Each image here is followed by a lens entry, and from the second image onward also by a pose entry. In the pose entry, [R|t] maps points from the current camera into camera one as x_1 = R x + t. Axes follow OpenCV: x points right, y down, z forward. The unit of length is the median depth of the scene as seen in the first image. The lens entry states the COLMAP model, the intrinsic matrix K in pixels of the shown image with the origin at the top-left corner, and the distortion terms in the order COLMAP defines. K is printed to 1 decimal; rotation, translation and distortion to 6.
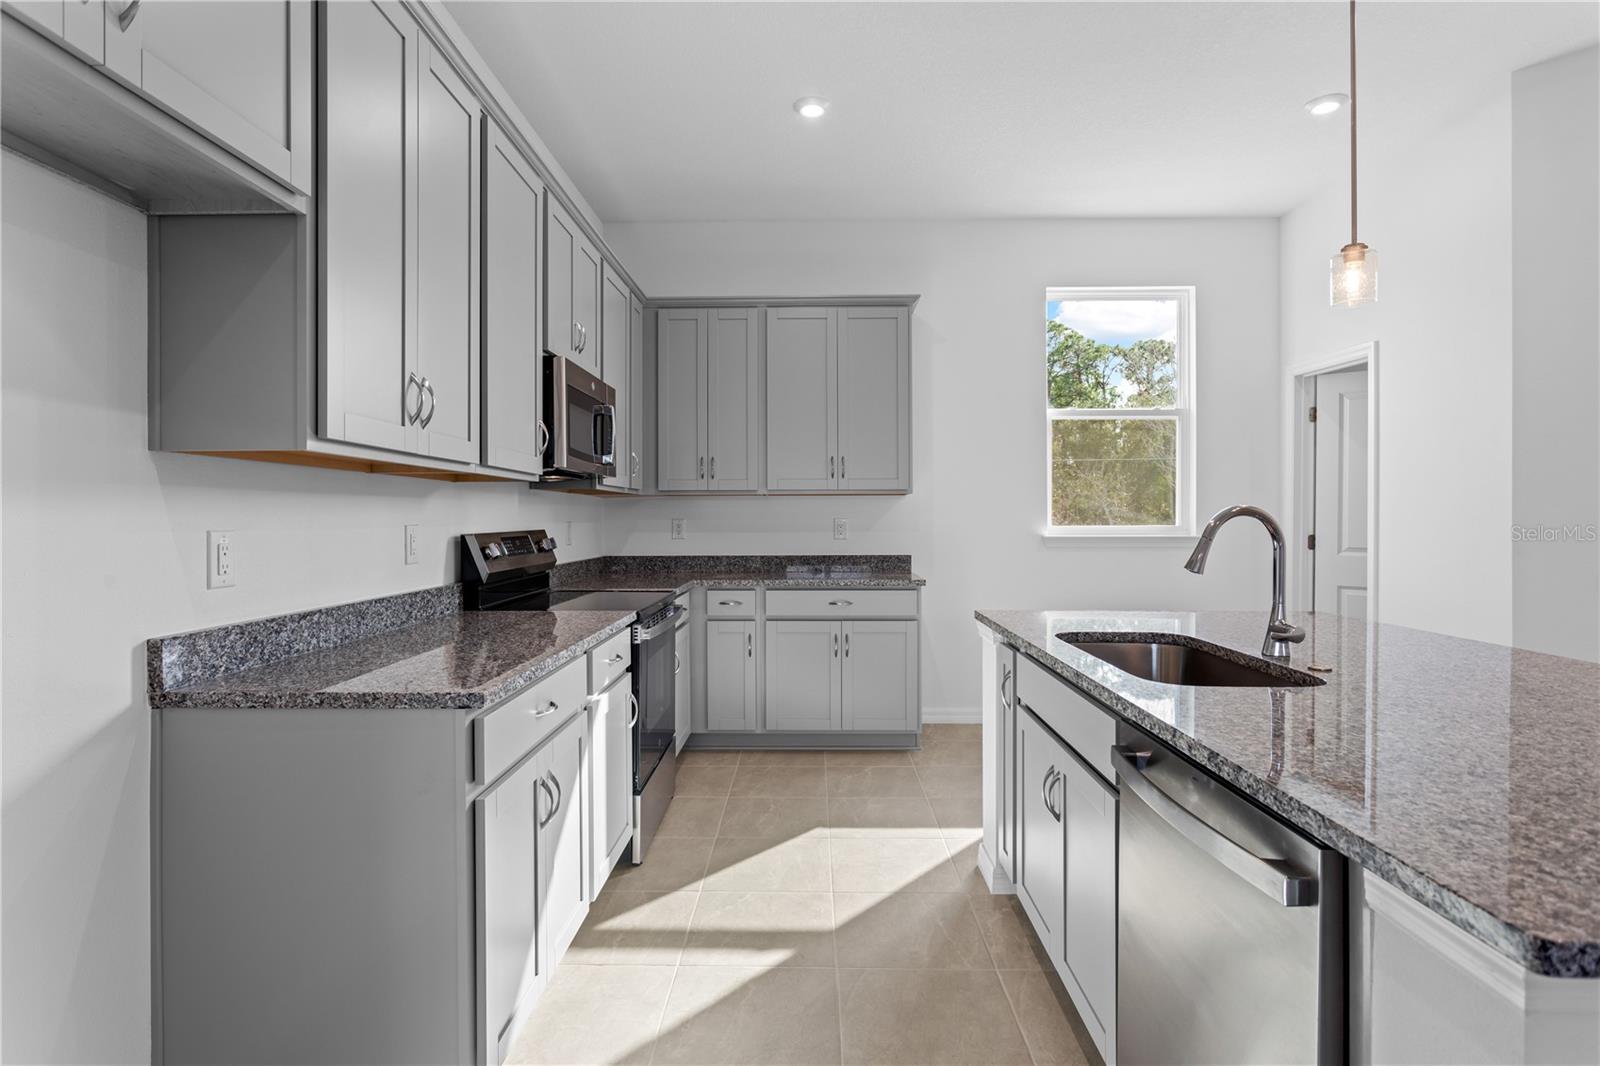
lens RADIAL K [[801.8, 0, 795.3], [0, 801.8, 517.9], [0, 0, 1]] dist [-0.015870, 0.006472]
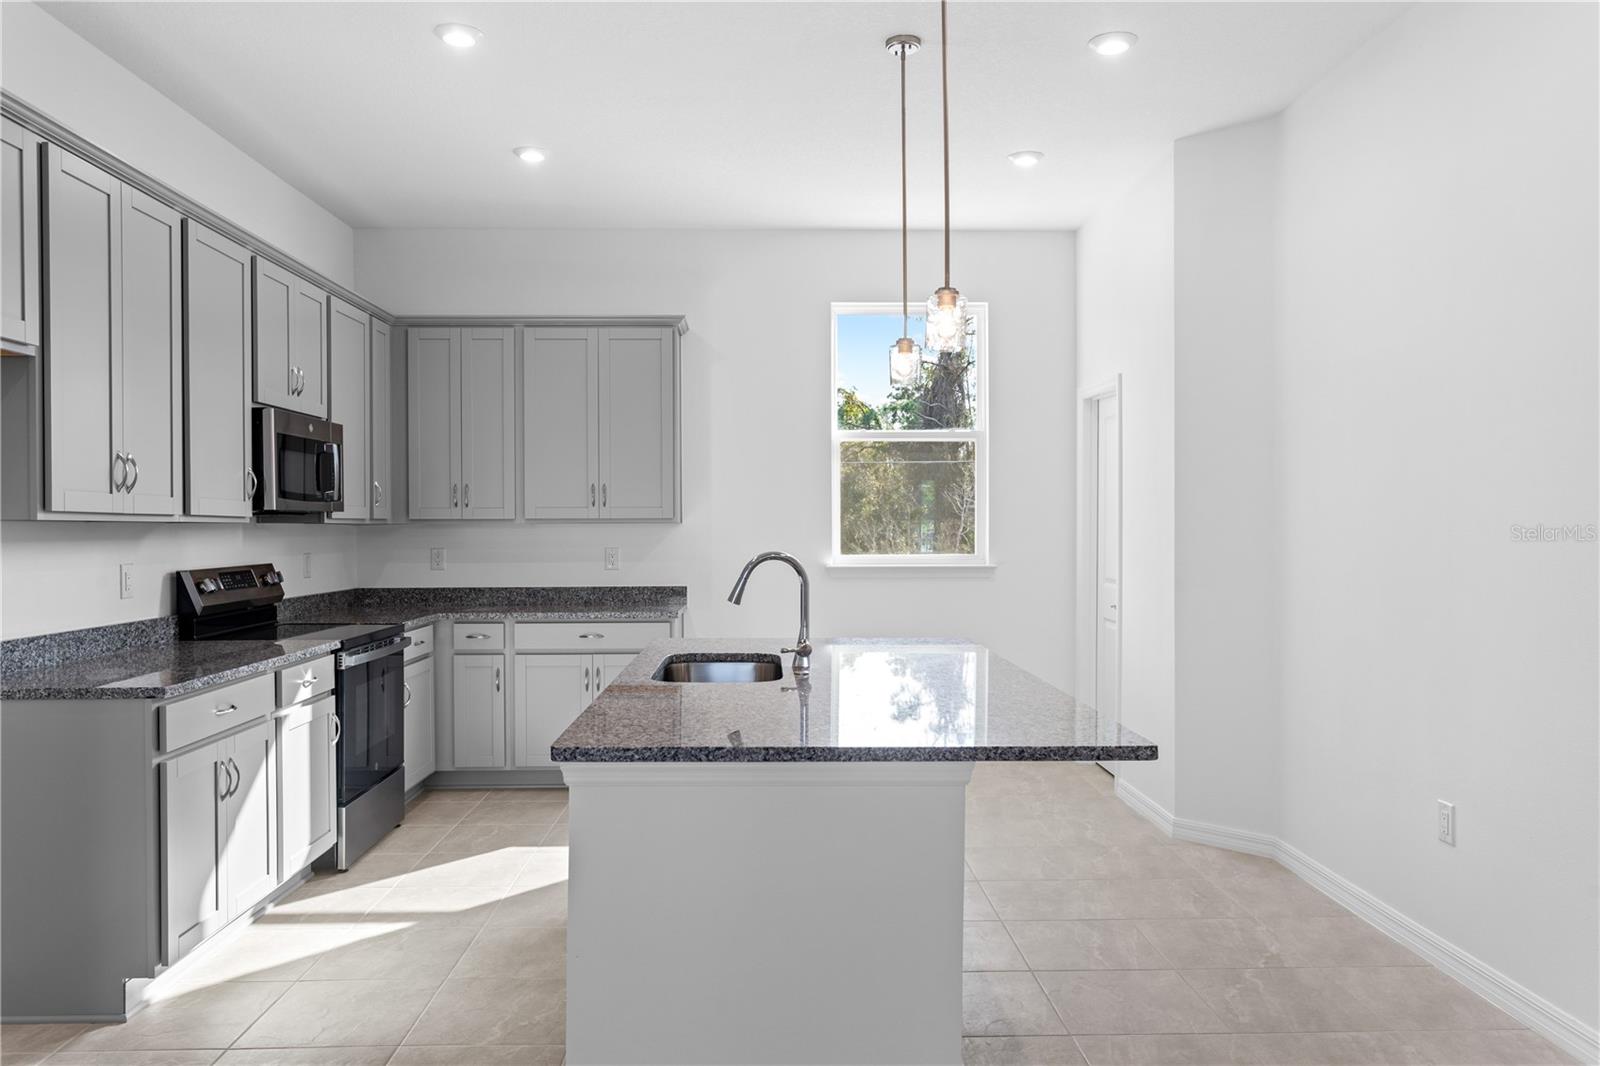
lens RADIAL K [[1153.5, 0, 805.0], [0, 1153.5, 538.2], [0, 0, 1]] dist [-0.005398, 0.006075]
pose [[0.998449, -0.000652, 0.055674, 0.426982], [0.000137, 0.999957, 0.009251, -0.047099], [-0.055678, -0.009229, 0.998406, -0.751375]]
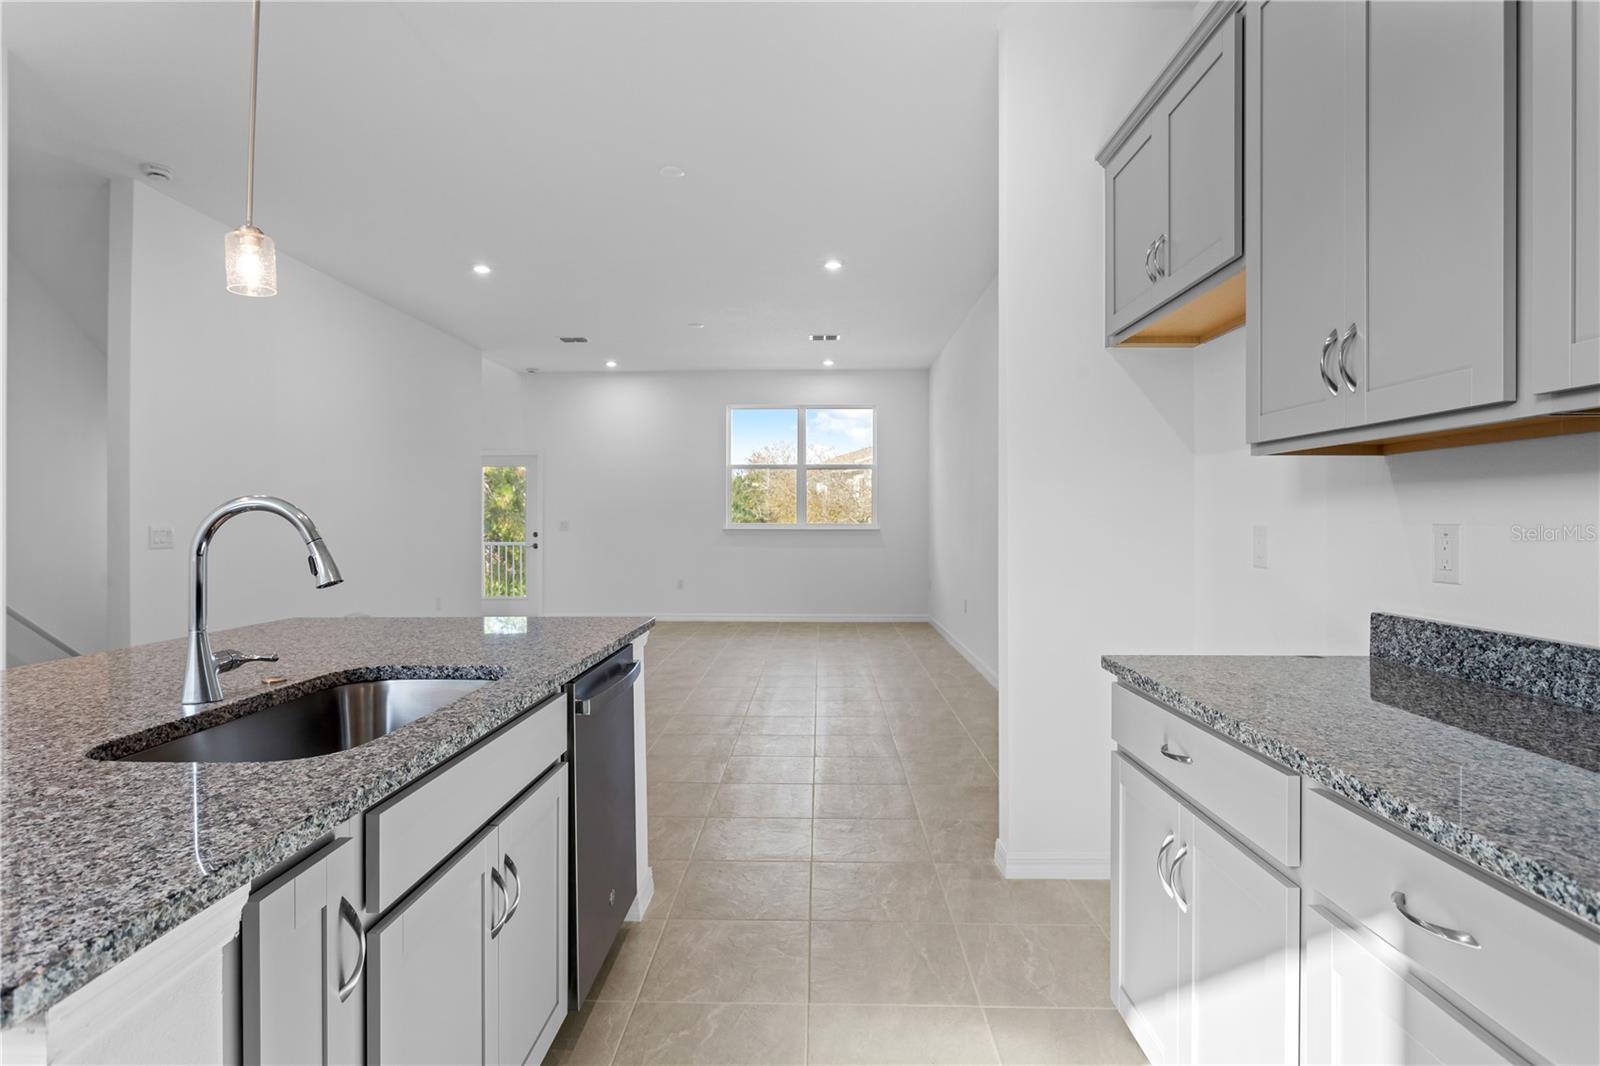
lens RADIAL K [[823.5, 0, 798.0], [0, 823.5, 538.6], [0, 0, 1]] dist [-0.002790, -0.001031]
pose [[-0.999998, 0.001586, 0.001450, 0.049800], [0.001620, 0.999710, 0.024032, 0.005532], [-0.001411, 0.024035, -0.999710, 1.462233]]
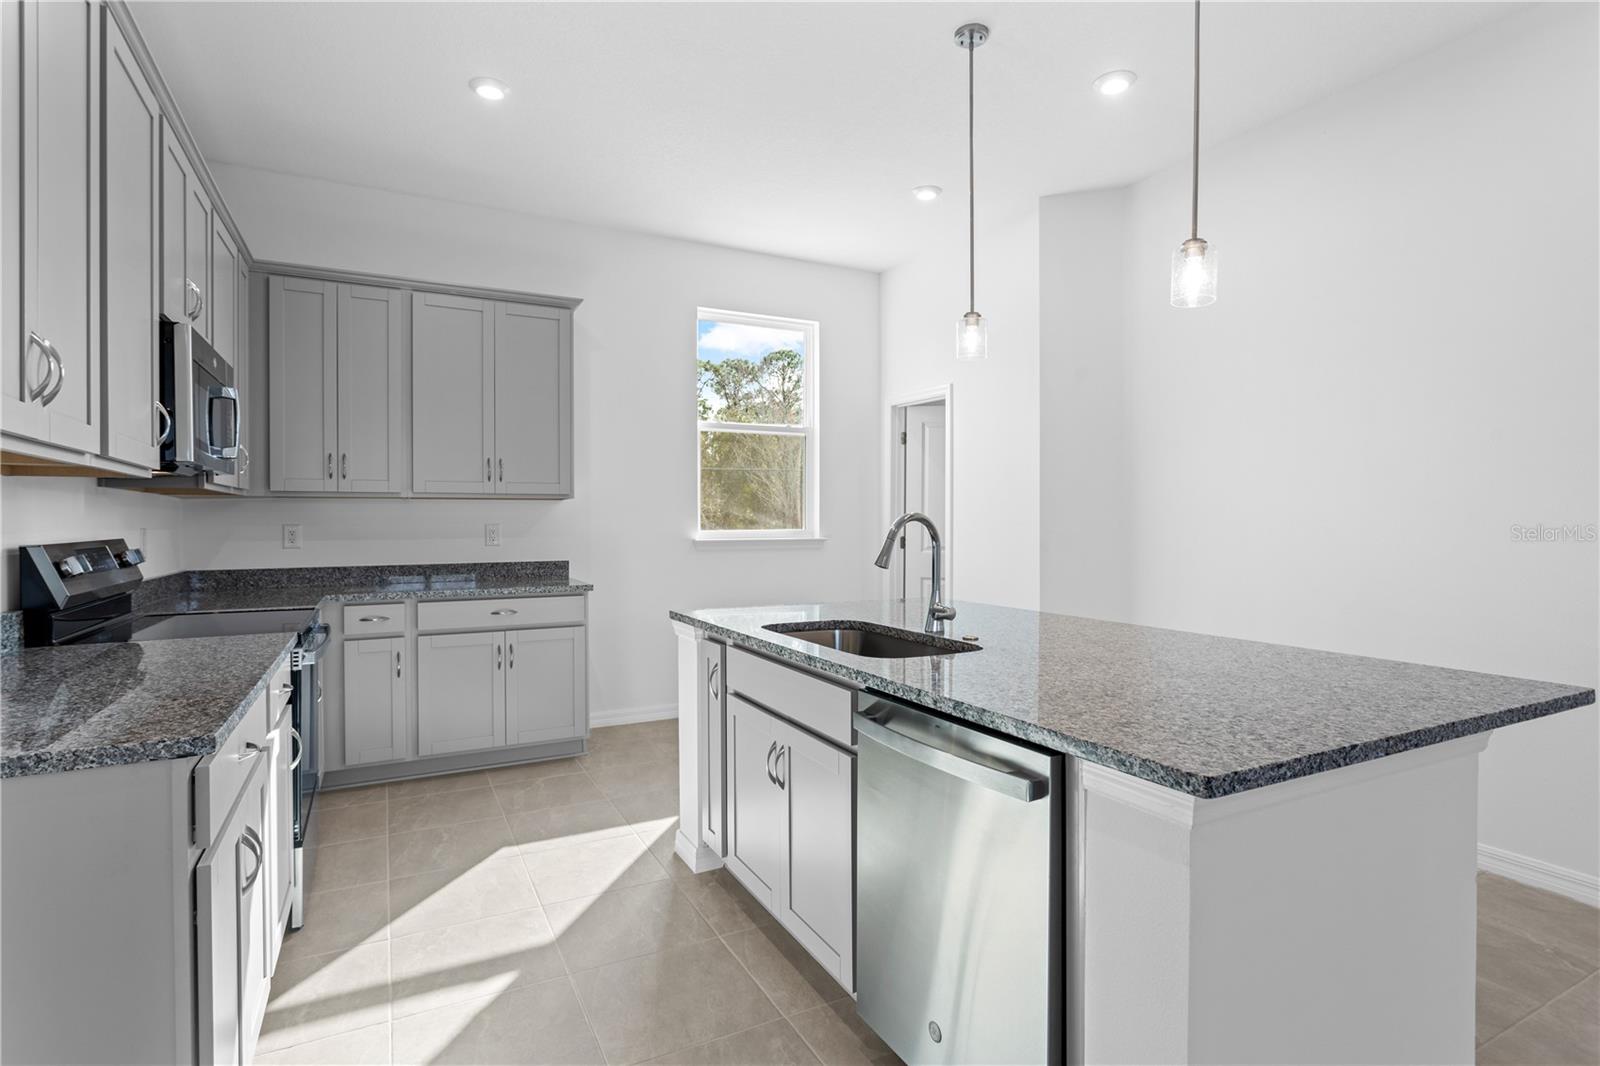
lens RADIAL K [[801.8, 0, 807.4], [0, 801.8, 523.7], [0, 0, 1]] dist [-0.015870, 0.006472]
pose [[0.873205, -0.001826, 0.487349, -0.165192], [0.001345, 0.999998, 0.001338, -0.000355], [-0.487351, -0.000513, 0.873206, -0.012861]]
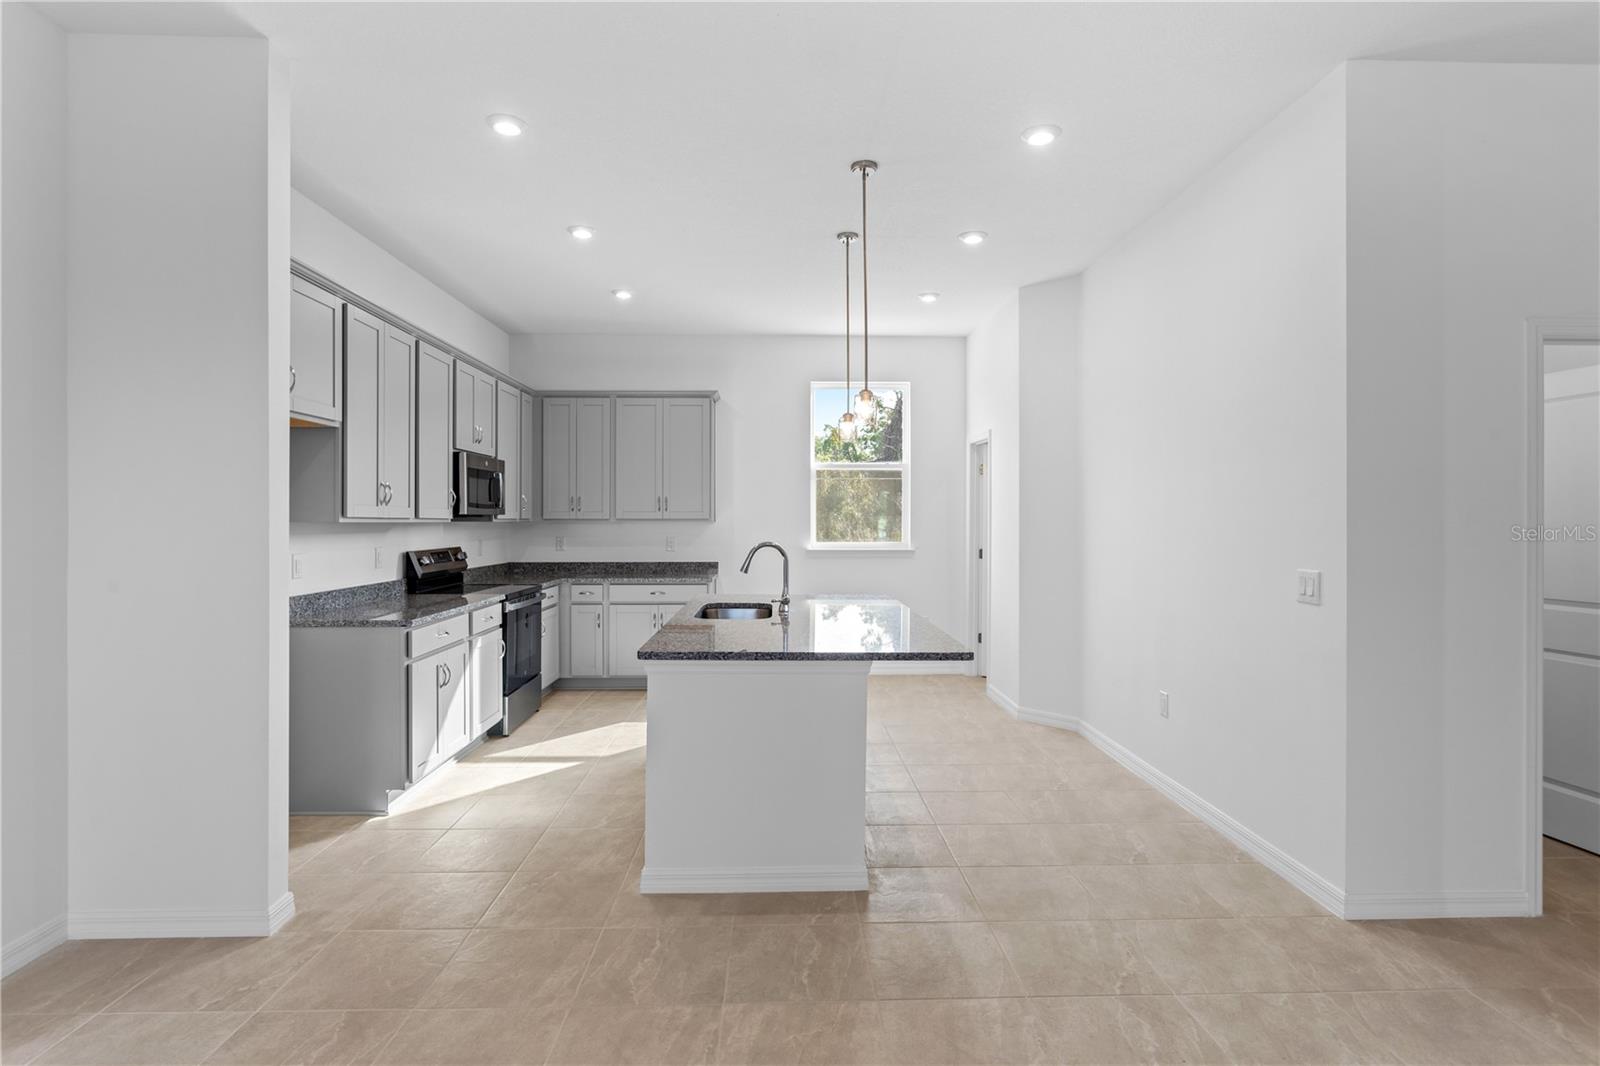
lens RADIAL K [[801.8, 0, 796.3], [0, 801.8, 520.2], [0, 0, 1]] dist [-0.015870, 0.006472]
pose [[0.998931, 0.003607, 0.046079, 0.452073], [-0.003586, 0.999993, -0.000544, -0.062896], [-0.046081, 0.000378, 0.998938, -1.007737]]
